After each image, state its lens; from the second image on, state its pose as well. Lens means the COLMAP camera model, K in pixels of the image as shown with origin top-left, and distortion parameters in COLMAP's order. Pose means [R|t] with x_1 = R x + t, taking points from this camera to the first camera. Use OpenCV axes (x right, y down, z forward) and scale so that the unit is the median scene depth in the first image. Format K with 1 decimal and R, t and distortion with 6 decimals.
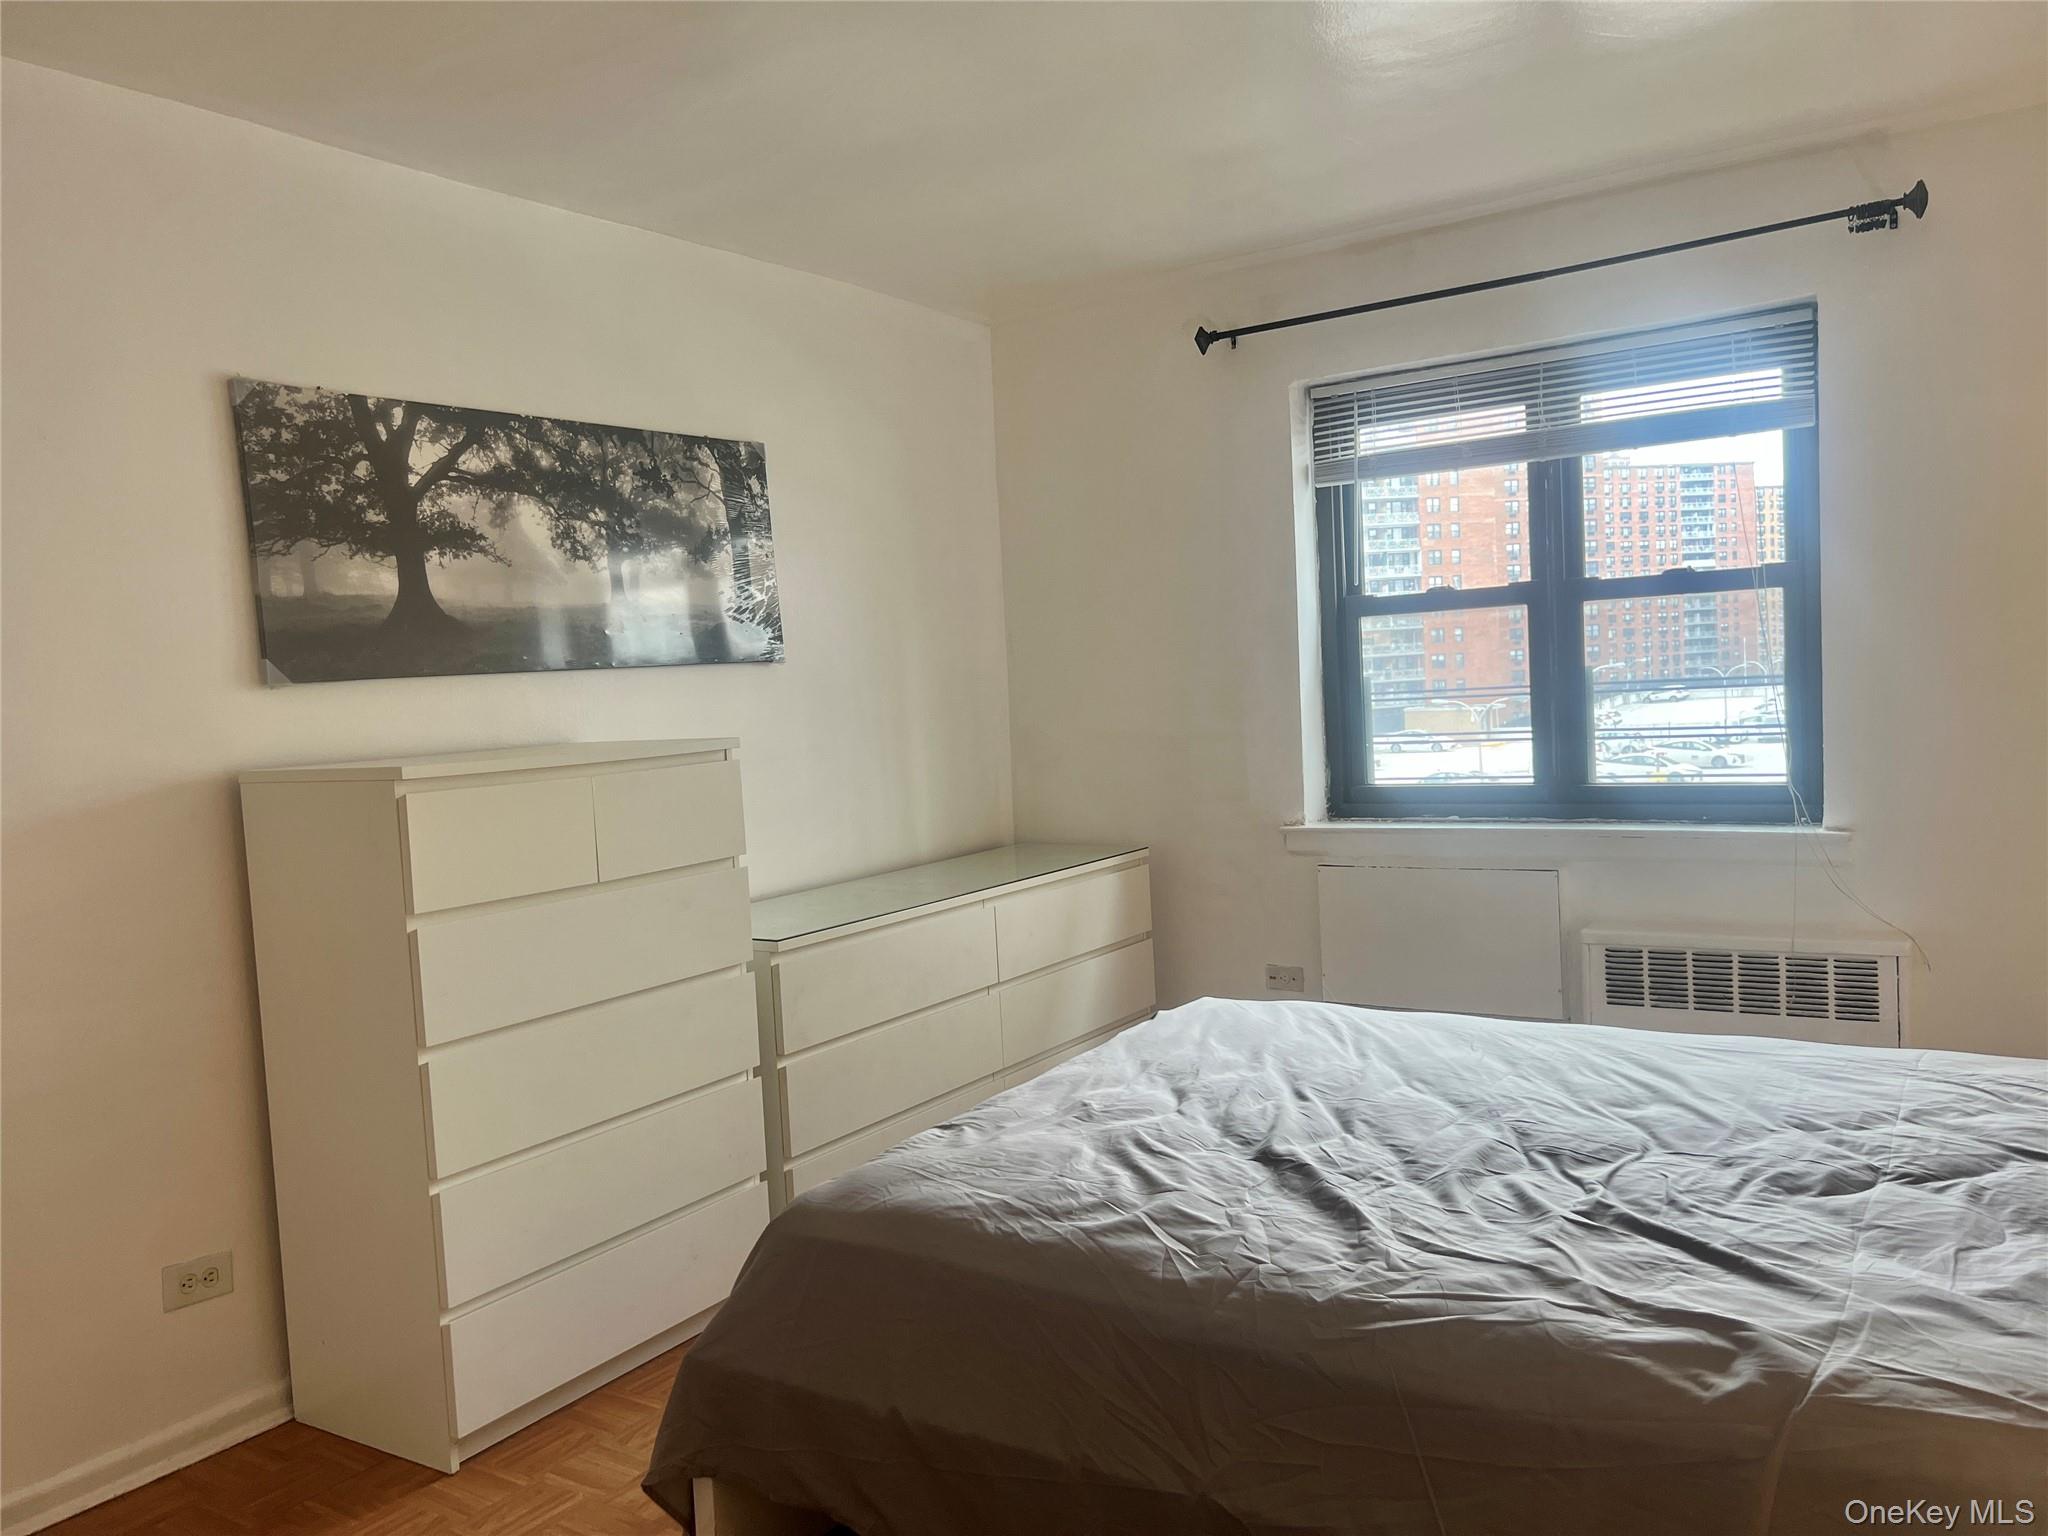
lens RADIAL K [[1539.3, 0, 1014.8], [0, 1539.3, 765.9], [0, 0, 1]] dist [0.052804, -0.055396]
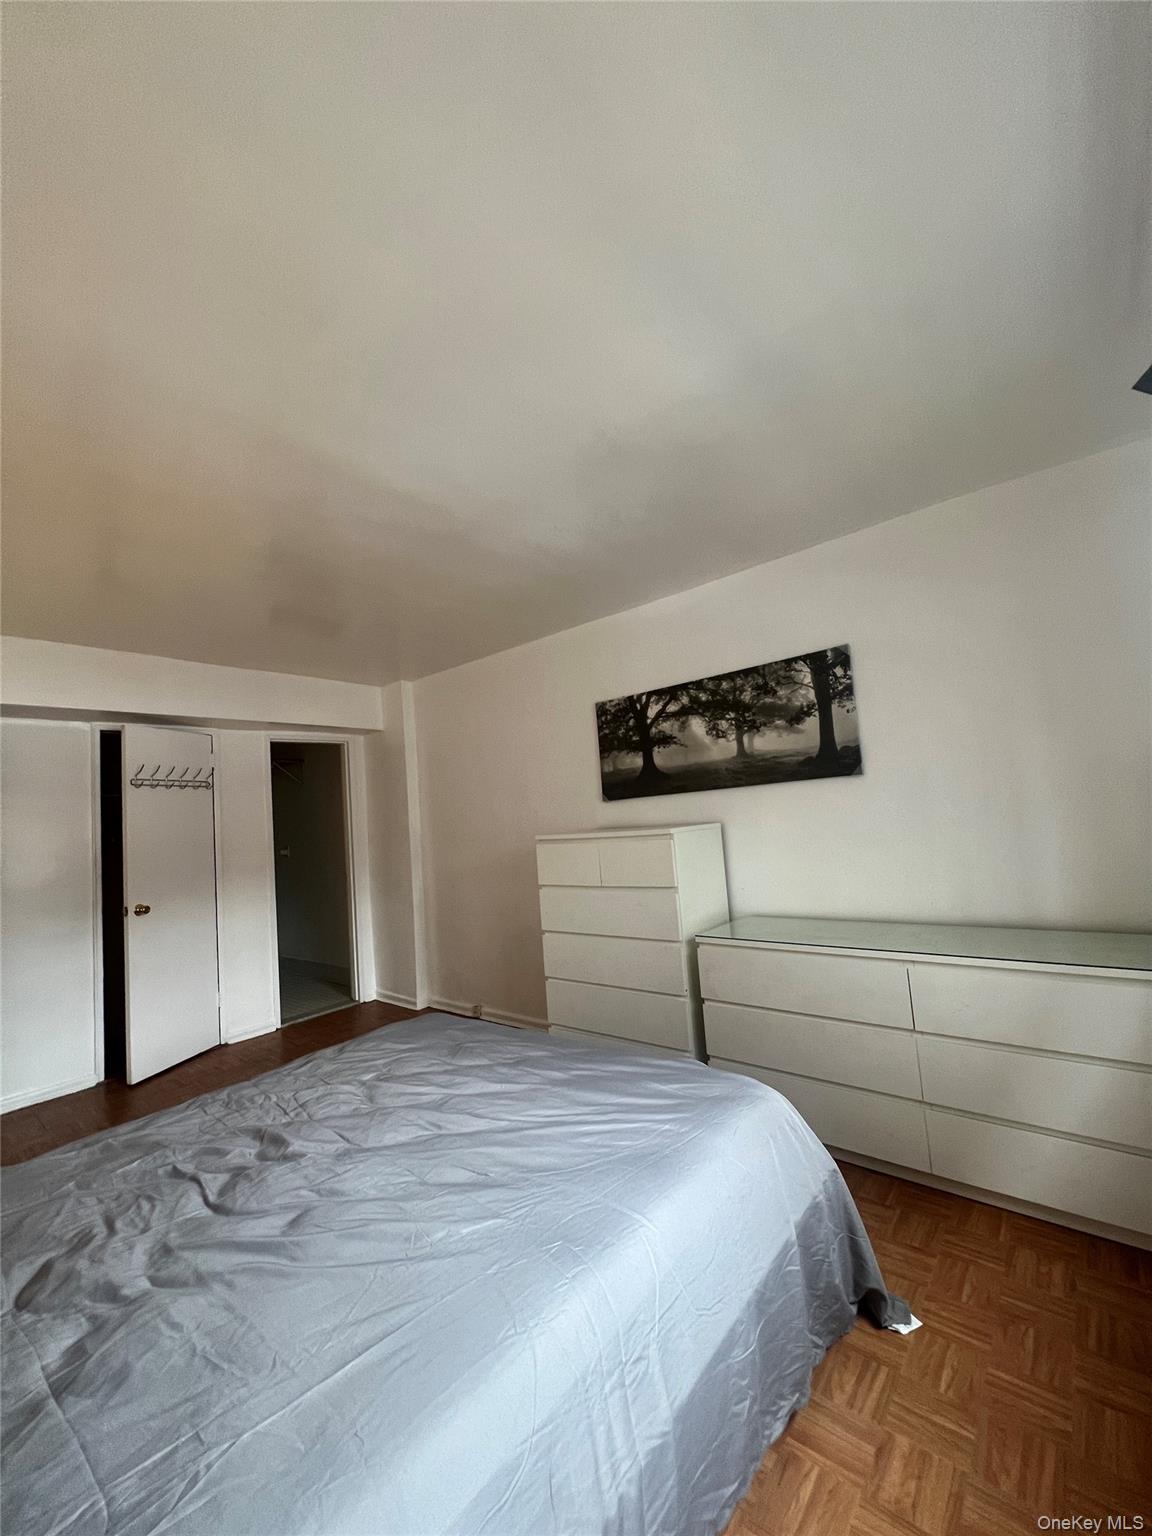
lens RADIAL K [[615.7, 0, 574.5], [0, 615.7, 767.1], [0, 0, 1]] dist [-0.002018, 0.001658]
pose [[-0.109656, -0.016709, -0.993829, 0.636465], [0.019685, 0.999626, -0.018979, -0.085850], [0.993775, -0.021644, -0.109286, 0.949578]]
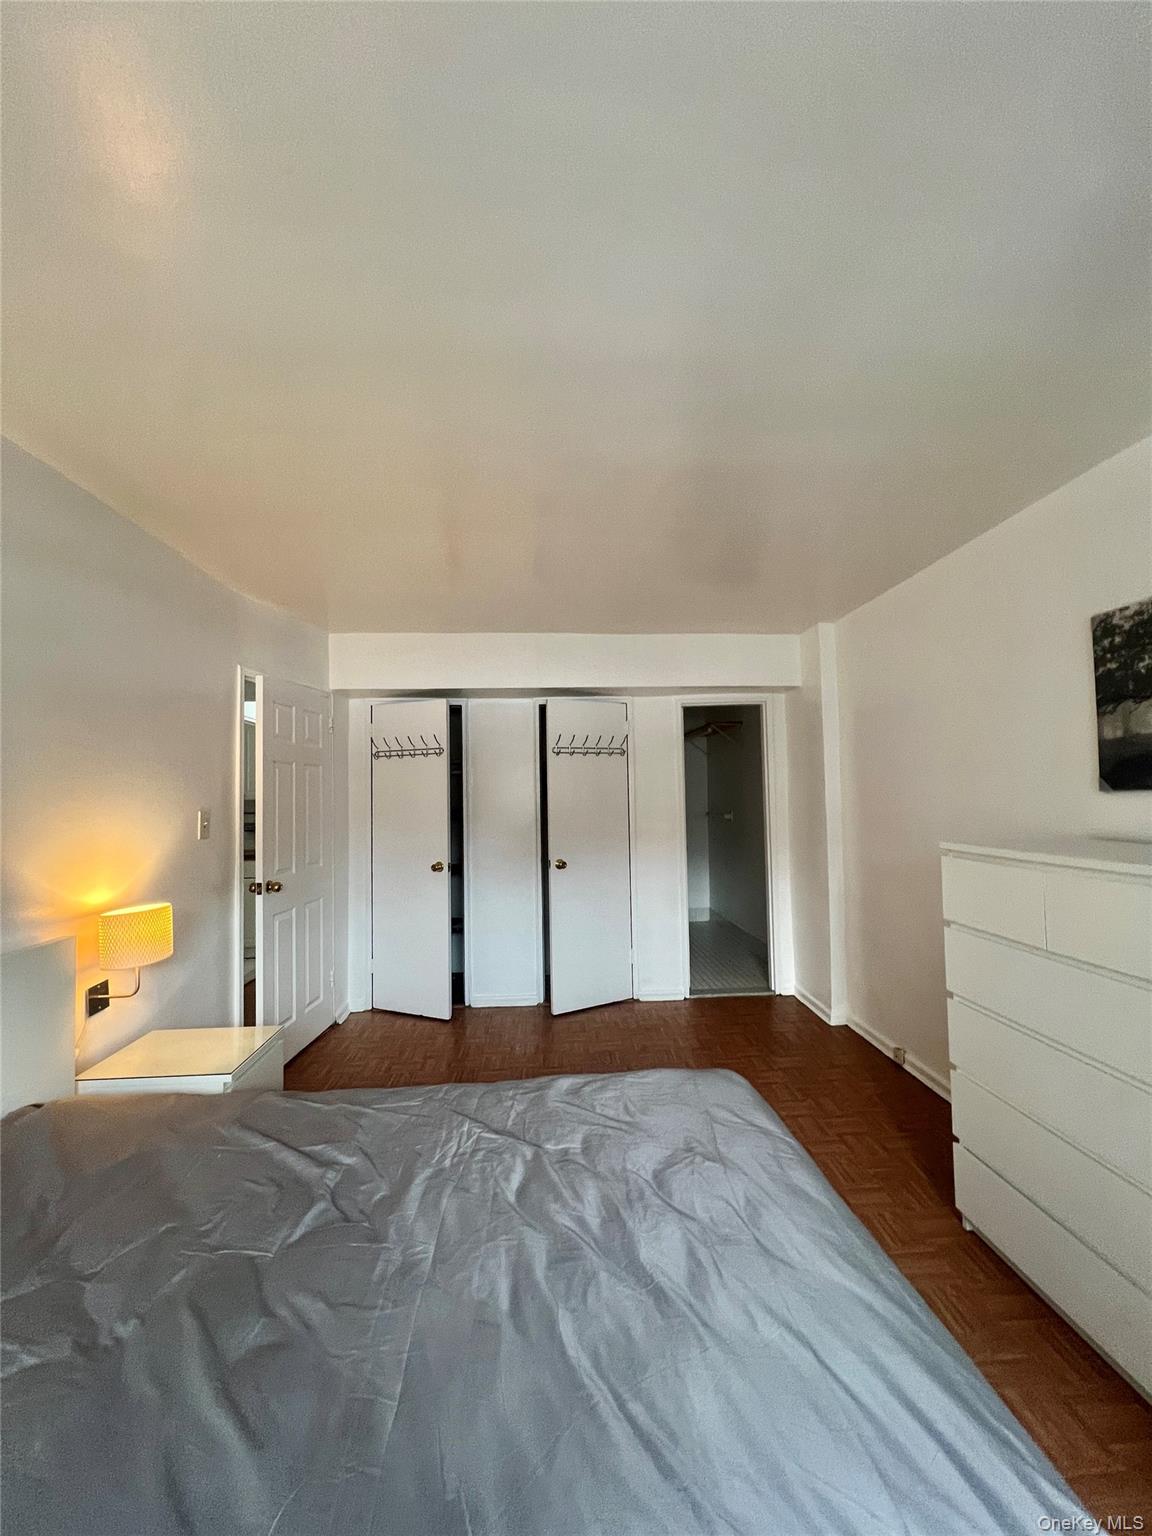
lens RADIAL K [[615.7, 0, 573.4], [0, 615.7, 766.4], [0, 0, 1]] dist [-0.002018, 0.001658]
pose [[-0.795380, 0.042293, -0.604634, 0.345840], [0.027003, 0.999045, 0.034360, -0.104429], [0.605509, 0.011002, -0.795762, 1.047368]]
